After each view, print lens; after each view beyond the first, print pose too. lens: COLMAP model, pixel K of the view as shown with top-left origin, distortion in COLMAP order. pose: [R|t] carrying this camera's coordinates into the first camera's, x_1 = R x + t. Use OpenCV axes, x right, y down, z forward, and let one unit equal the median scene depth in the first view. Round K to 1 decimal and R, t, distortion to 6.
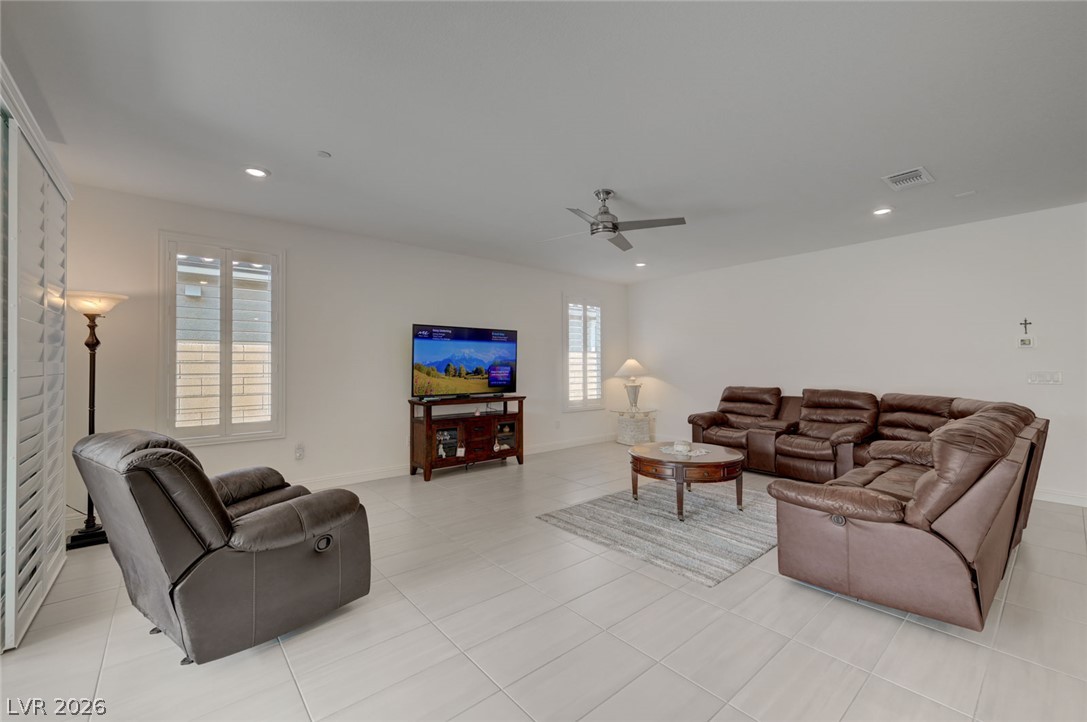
lens RADIAL K [[443.9, 0, 546.6], [0, 443.9, 359.6], [0, 0, 1]] dist [0.007211, 0.000285]
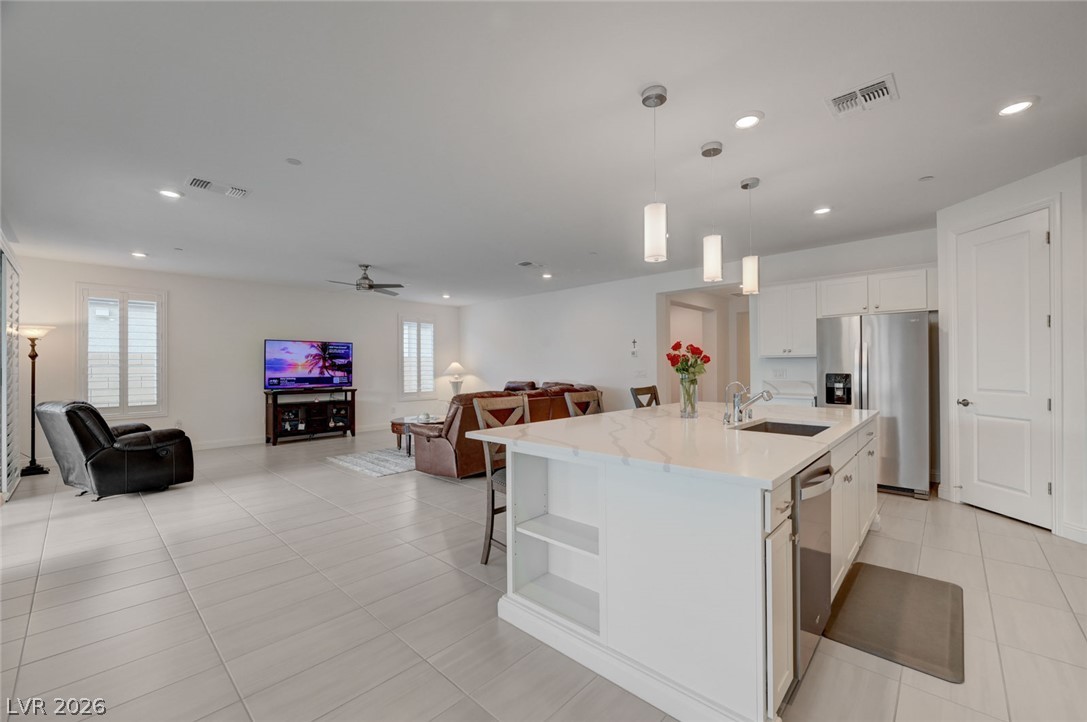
lens RADIAL K [[438.4, 0, 543.5], [0, 438.4, 361.0], [0, 0, 1]] dist [-0.000906, -0.000482]
pose [[0.993929, -0.002086, 0.110003, 0.534763], [0.001883, 0.999996, 0.001949, -0.012311], [-0.110007, -0.001730, 0.993929, -0.638025]]
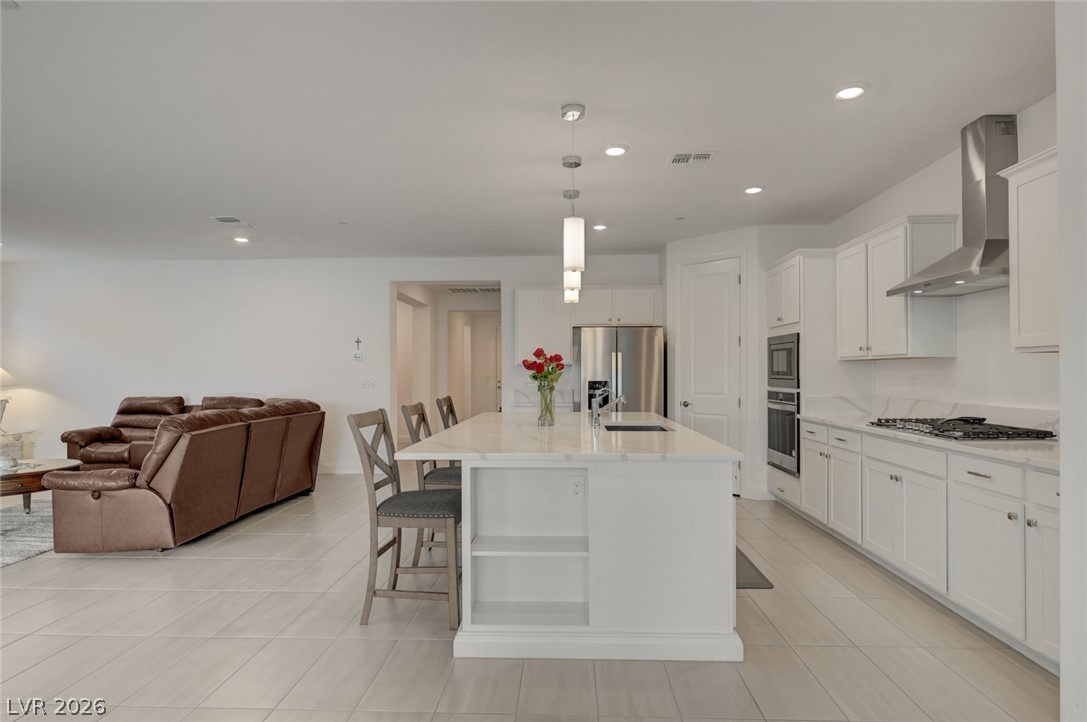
lens RADIAL K [[607.0, 0, 543.5], [0, 607.0, 361.0], [0, 0, 1]] dist [-0.000952, -0.000287]
pose [[0.683192, 0.014349, 0.730098, 0.139287], [-0.010869, 0.999896, -0.009480, -0.012508], [-0.730158, -0.001459, 0.683277, -0.617415]]
